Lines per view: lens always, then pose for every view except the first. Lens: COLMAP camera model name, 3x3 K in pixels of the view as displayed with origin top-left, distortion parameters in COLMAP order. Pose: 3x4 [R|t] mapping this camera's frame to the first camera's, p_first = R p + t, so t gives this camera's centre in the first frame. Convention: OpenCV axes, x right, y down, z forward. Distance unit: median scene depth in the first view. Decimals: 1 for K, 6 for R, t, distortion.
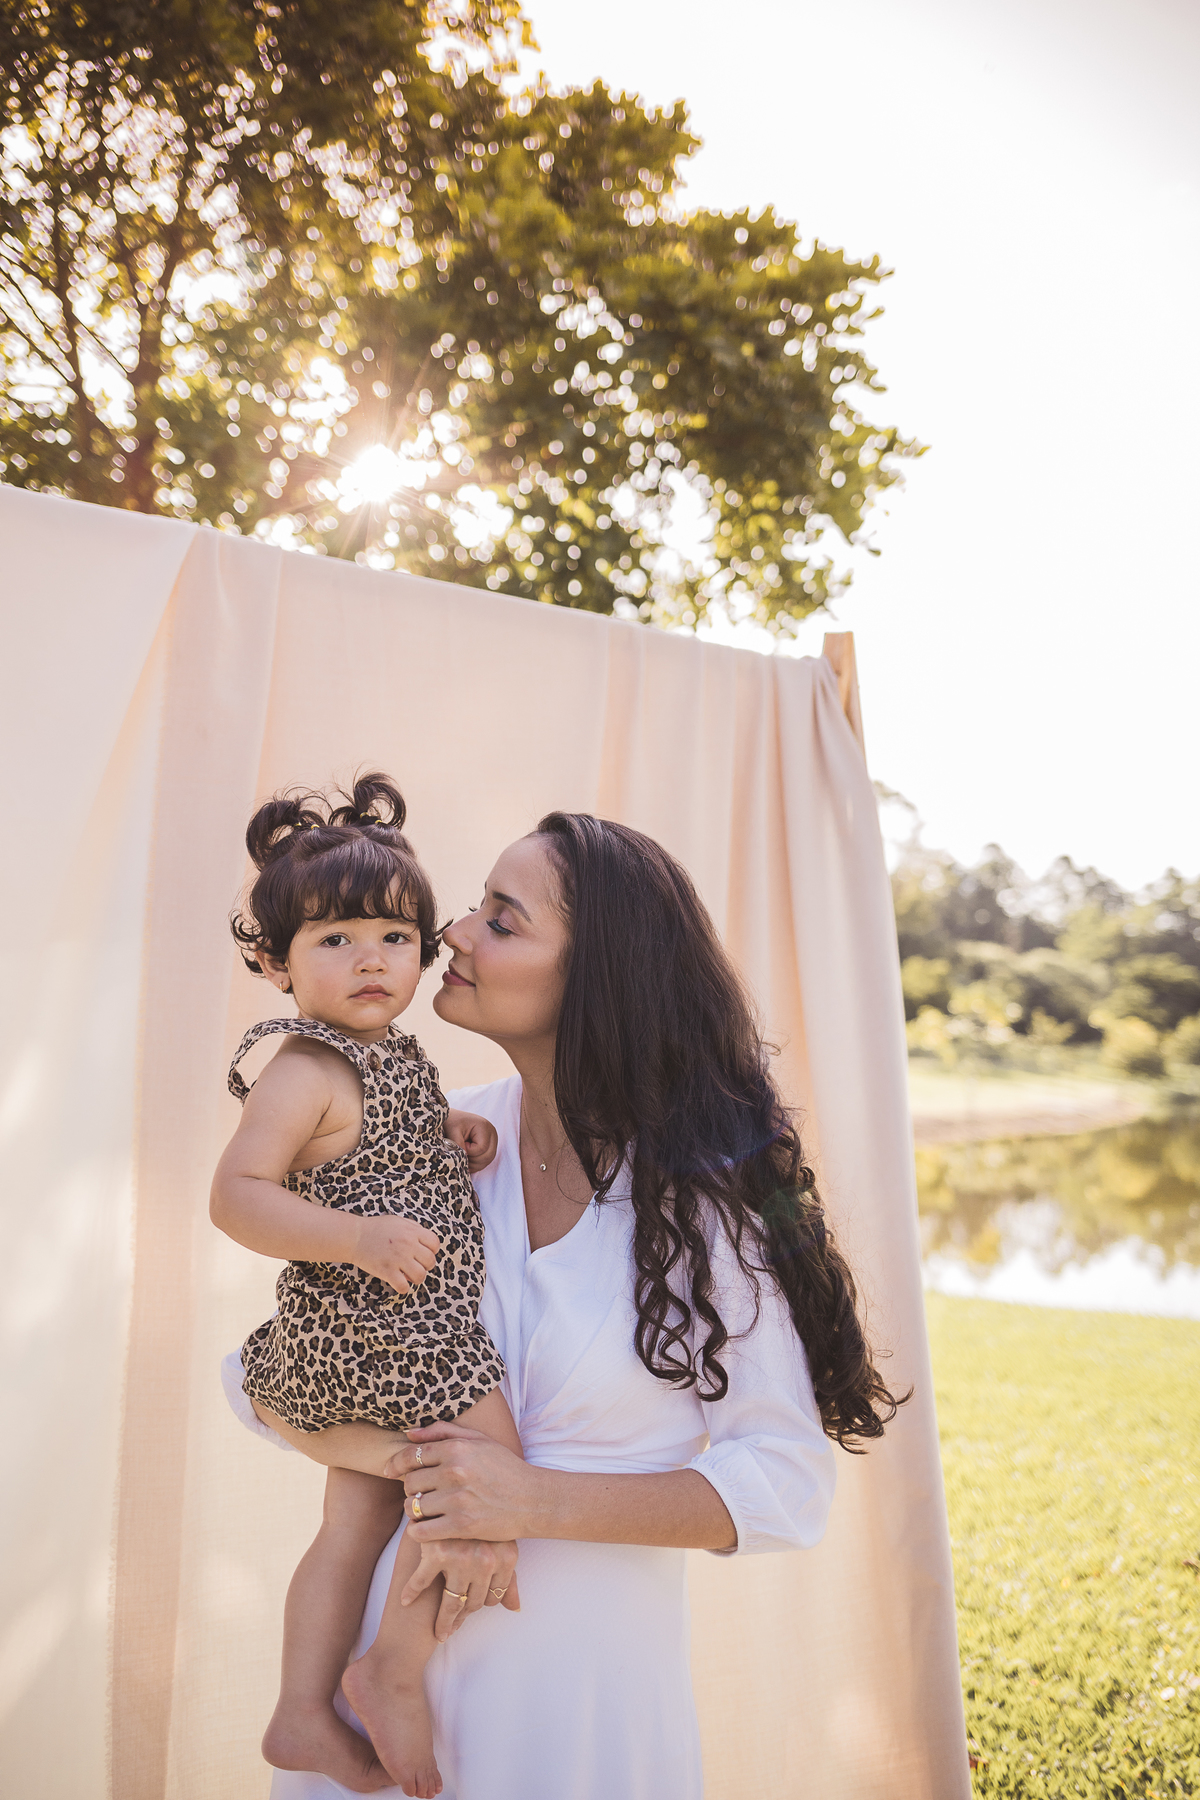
lens RADIAL K [[1753.9, 0, 600.0], [0, 1753.9, 900.0], [0, 0, 1]] dist [-0.082354, 0.090554]
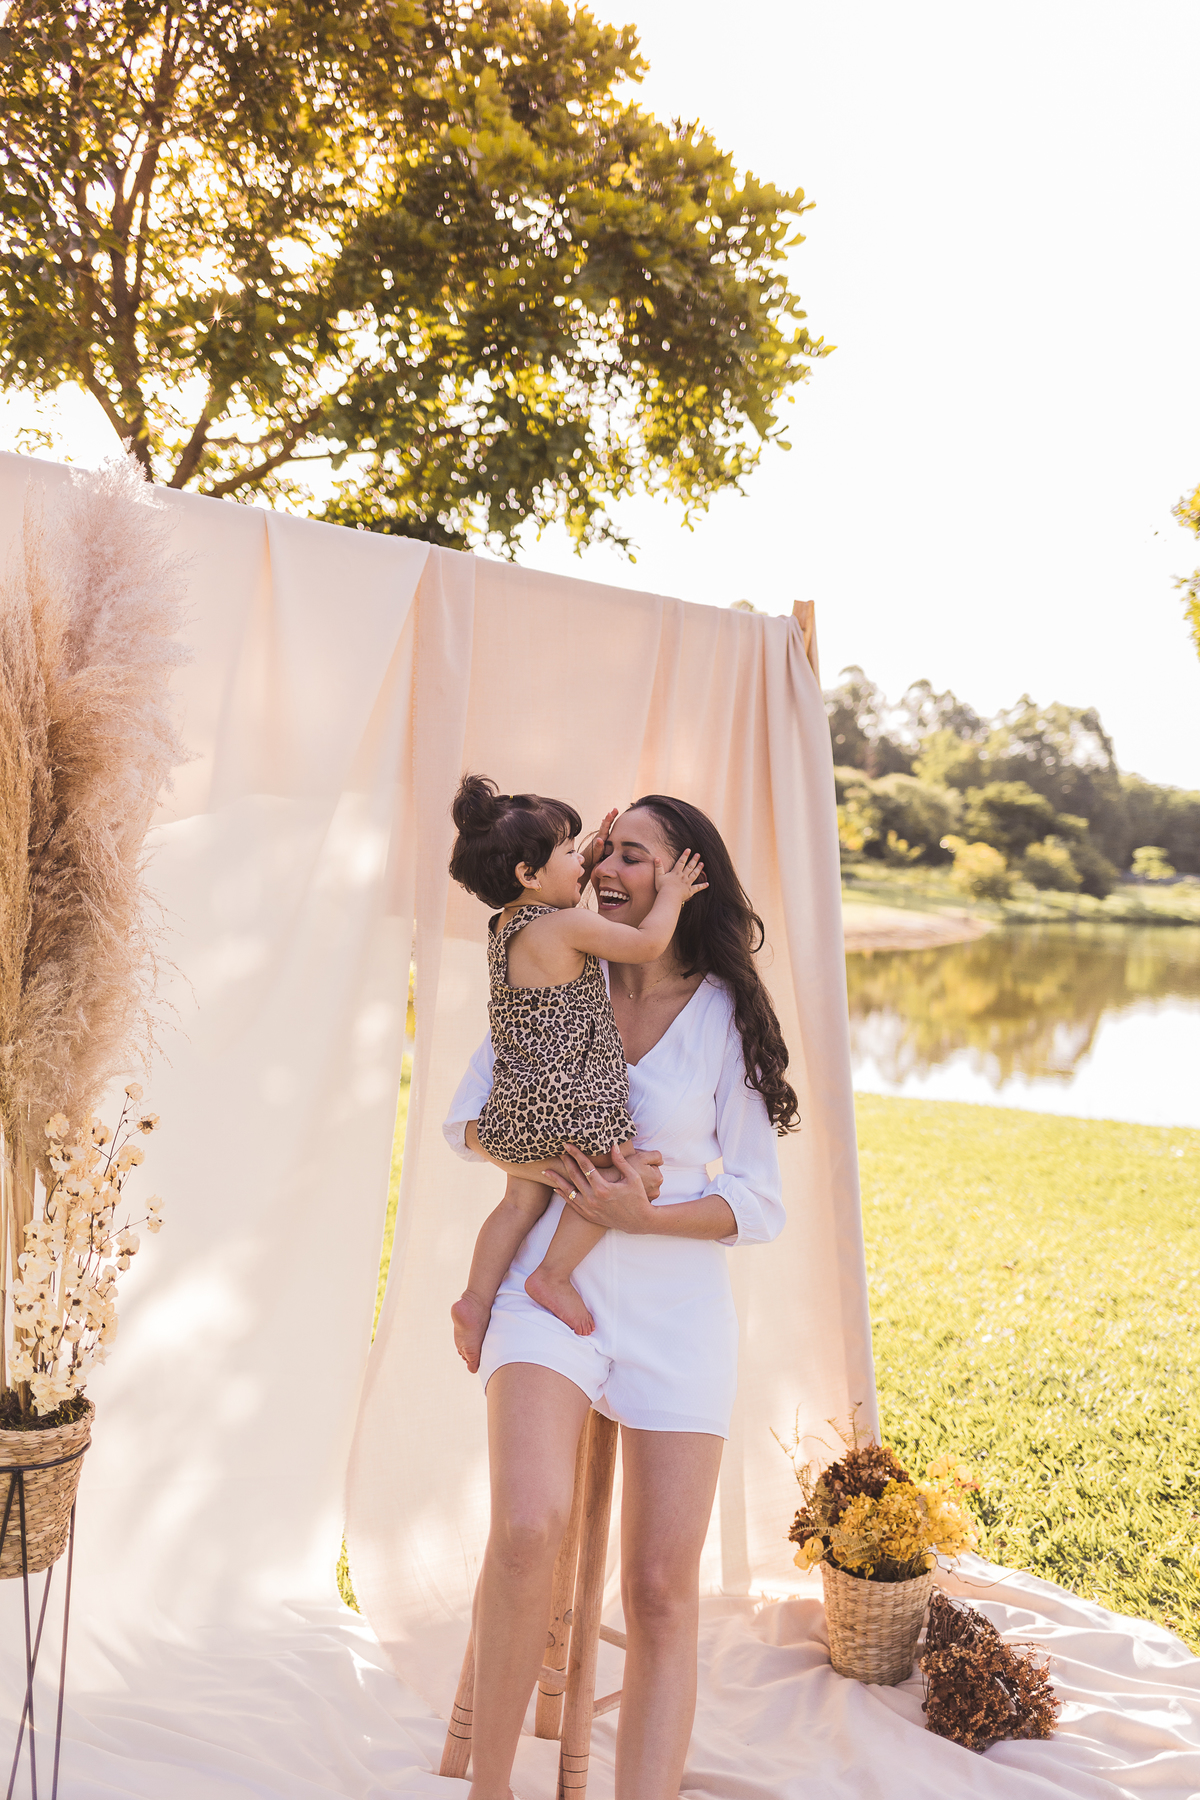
lens RADIAL K [[1731.7, 0, 600.0], [0, 1731.7, 900.0], [0, 0, 1]] dist [0.005205, -0.029982]
pose [[0.996603, 0.018650, 0.080222, -0.057358], [-0.027121, 0.994014, 0.105830, -0.018329], [-0.077768, -0.107646, 0.991143, -0.184666]]
